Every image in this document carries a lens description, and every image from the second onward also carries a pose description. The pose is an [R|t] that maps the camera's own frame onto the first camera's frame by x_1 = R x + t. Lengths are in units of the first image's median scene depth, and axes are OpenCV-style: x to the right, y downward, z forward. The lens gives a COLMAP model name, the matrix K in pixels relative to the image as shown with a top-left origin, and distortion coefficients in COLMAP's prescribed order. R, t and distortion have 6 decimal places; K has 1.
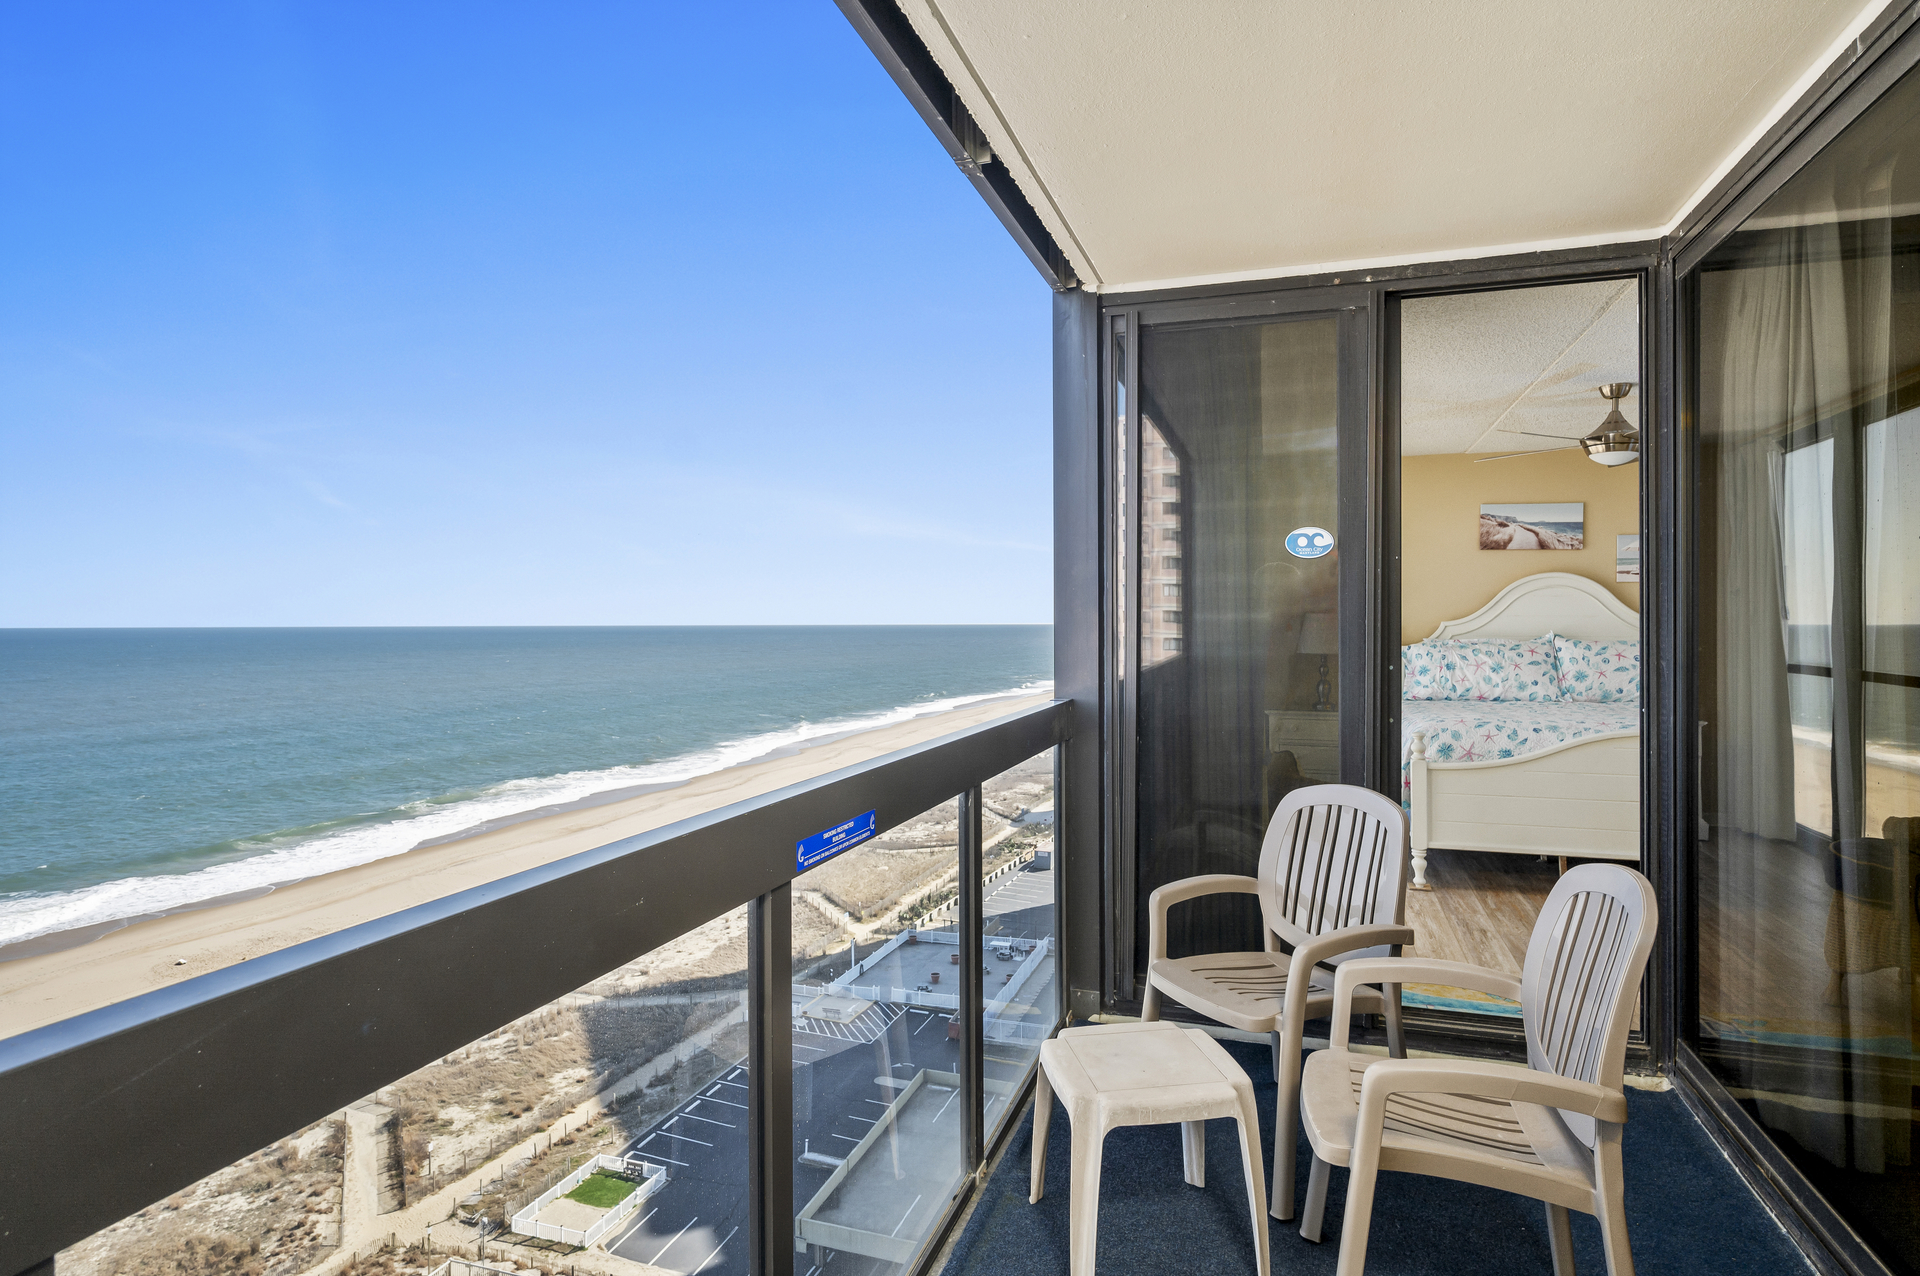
lens RADIAL K [[1037.8, 0, 966.9], [0, 1037.8, 617.9], [0, 0, 1]] dist [-0.002449, 0.001289]
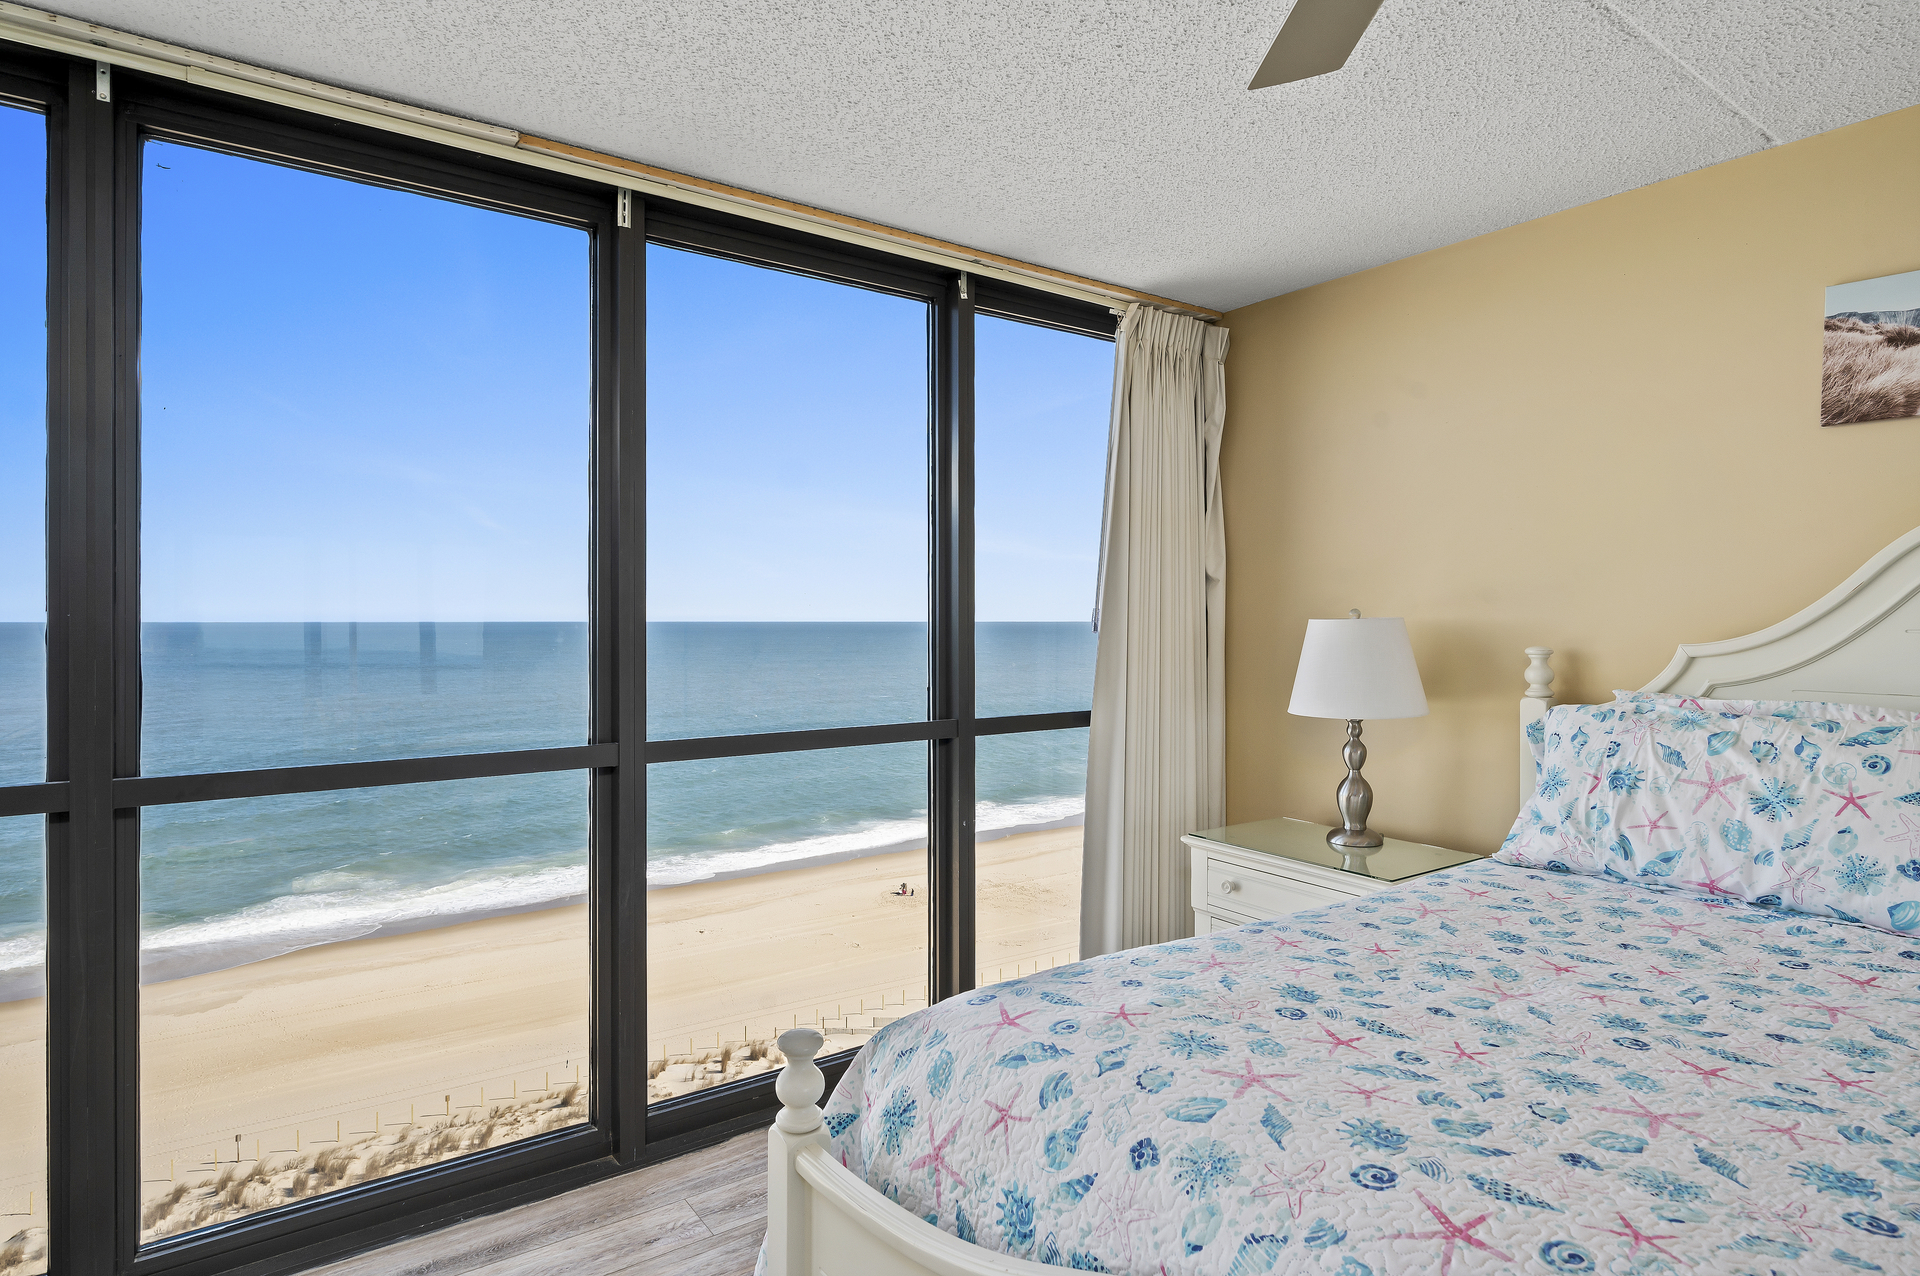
lens RADIAL K [[1037.8, 0, 963.6], [0, 1037.8, 614.8], [0, 0, 1]] dist [-0.002449, 0.001289]
pose [[0.805110, 0.002633, -0.593120, 0.493555], [-0.001847, 0.999996, 0.001932, -0.006756], [0.593123, -0.000460, 0.805112, 0.603528]]
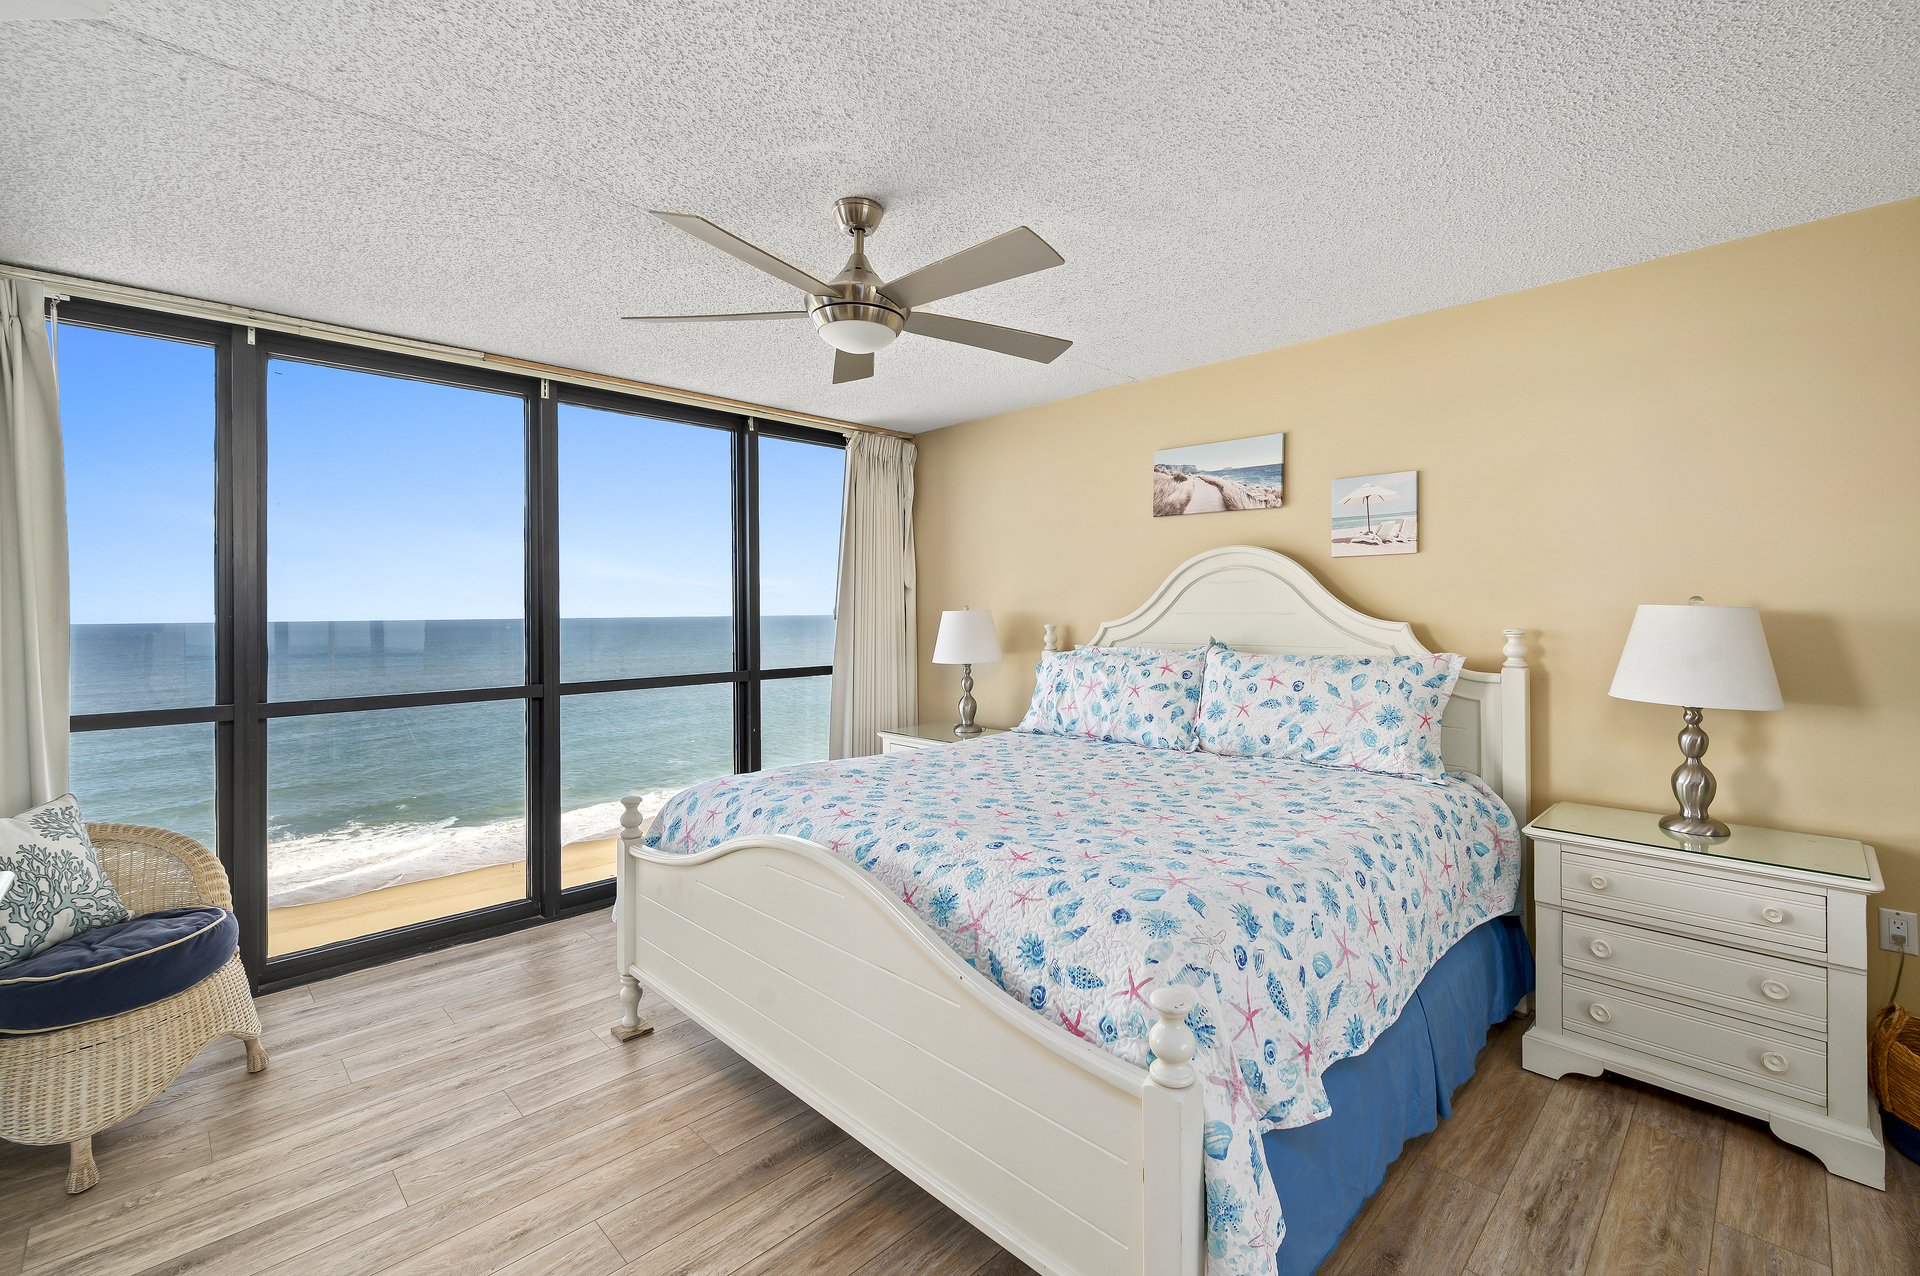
lens RADIAL K [[821.1, 0, 966.8], [0, 821.1, 599.2], [0, 0, 1]] dist [-0.004332, 0.000601]
pose [[0.890115, -0.012710, -0.455558, 0.662779], [0.009399, 0.999910, -0.009533, -0.007475], [0.455639, 0.004204, 0.890155, 0.479707]]
